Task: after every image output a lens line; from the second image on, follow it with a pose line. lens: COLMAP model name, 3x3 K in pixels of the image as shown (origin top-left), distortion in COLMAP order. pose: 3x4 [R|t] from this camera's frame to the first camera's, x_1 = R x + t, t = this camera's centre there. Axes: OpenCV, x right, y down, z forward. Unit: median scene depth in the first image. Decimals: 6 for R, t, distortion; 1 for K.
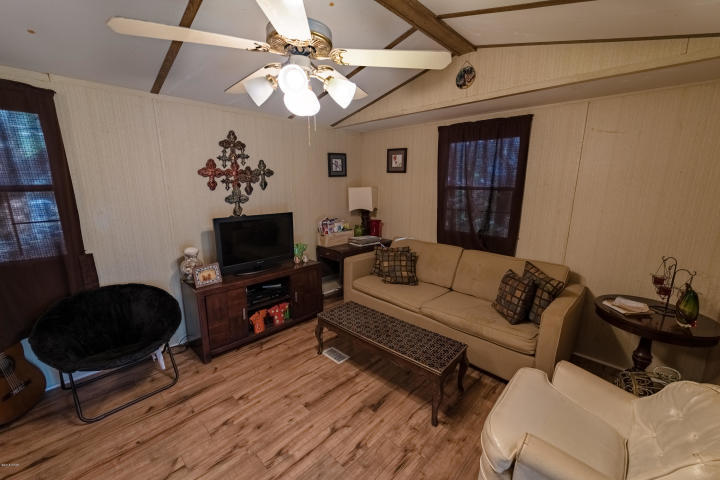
lens RADIAL K [[290.6, 0, 363.3], [0, 290.6, 242.1], [0, 0, 1]] dist [-0.002000, -0.000333]
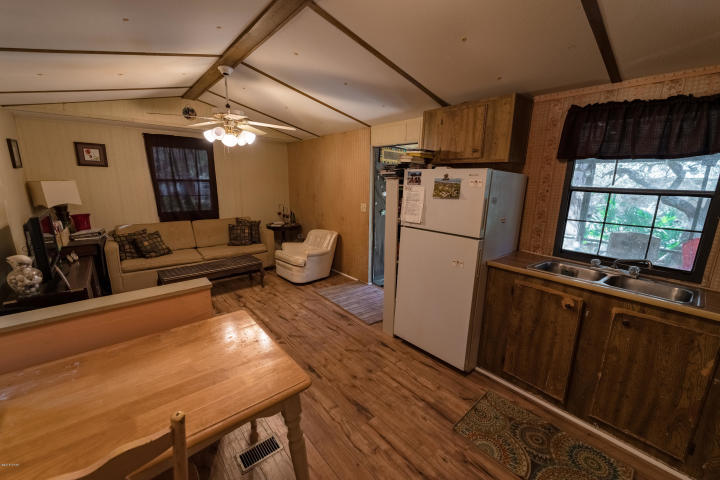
lens RADIAL K [[290.6, 0, 363.3], [0, 290.6, 242.1], [0, 0, 1]] dist [-0.002000, -0.000333]
pose [[0.105706, -0.211226, 0.971705, -0.991952], [0.184103, 0.964443, 0.189620, 0.007260], [-0.977206, 0.158849, 0.140835, -0.065362]]
